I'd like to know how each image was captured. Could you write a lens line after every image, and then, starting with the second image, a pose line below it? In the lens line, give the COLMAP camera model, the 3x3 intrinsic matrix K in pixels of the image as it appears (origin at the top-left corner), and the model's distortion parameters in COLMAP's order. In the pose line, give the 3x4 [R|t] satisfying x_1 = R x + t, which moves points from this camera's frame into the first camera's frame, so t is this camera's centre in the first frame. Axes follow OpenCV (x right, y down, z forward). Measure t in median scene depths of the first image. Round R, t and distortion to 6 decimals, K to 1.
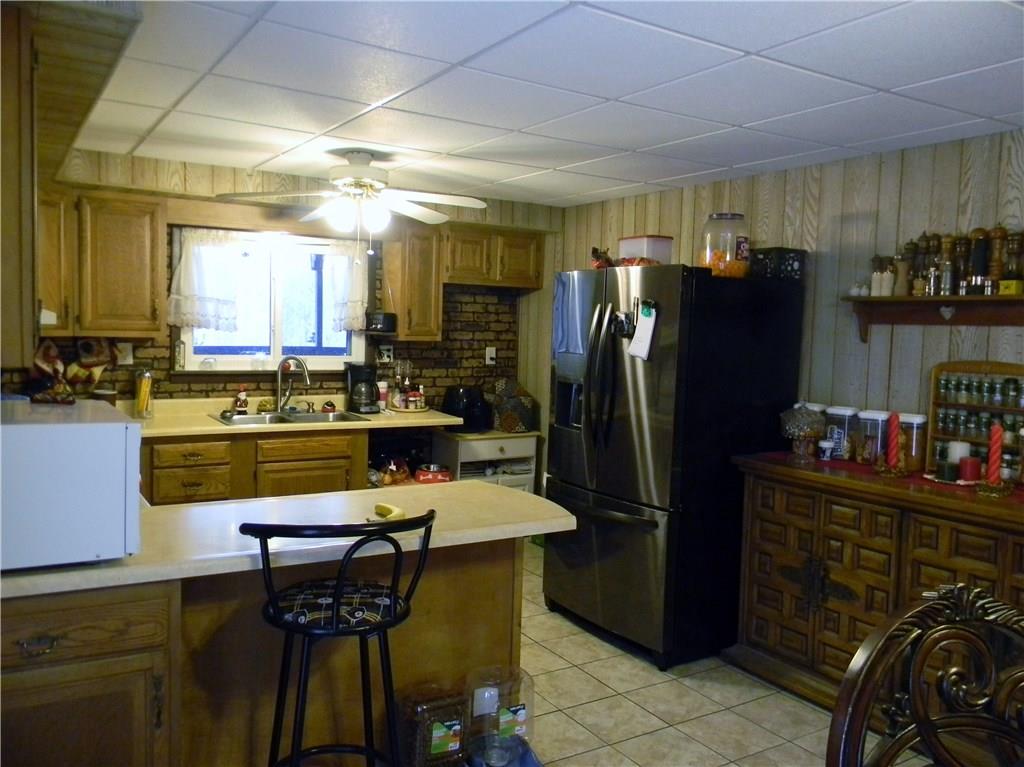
lens RADIAL K [[827.8, 0, 507.6], [0, 827.8, 382.5], [0, 0, 1]] dist [0.002360, -0.013687]
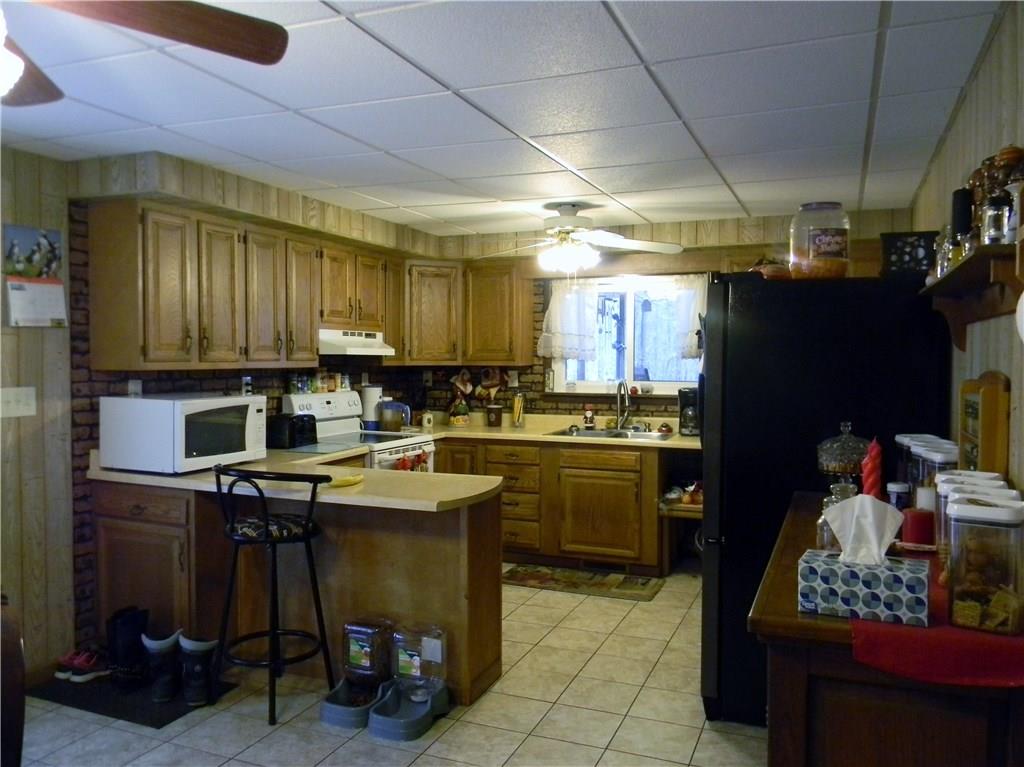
lens RADIAL K [[827.8, 0, 506.0], [0, 827.8, 383.1], [0, 0, 1]] dist [0.002360, -0.013687]
pose [[0.583140, -0.001237, -0.812371, 0.626727], [-0.041633, 0.998639, -0.031407, 0.014779], [0.811304, 0.052136, 0.582295, 0.216139]]
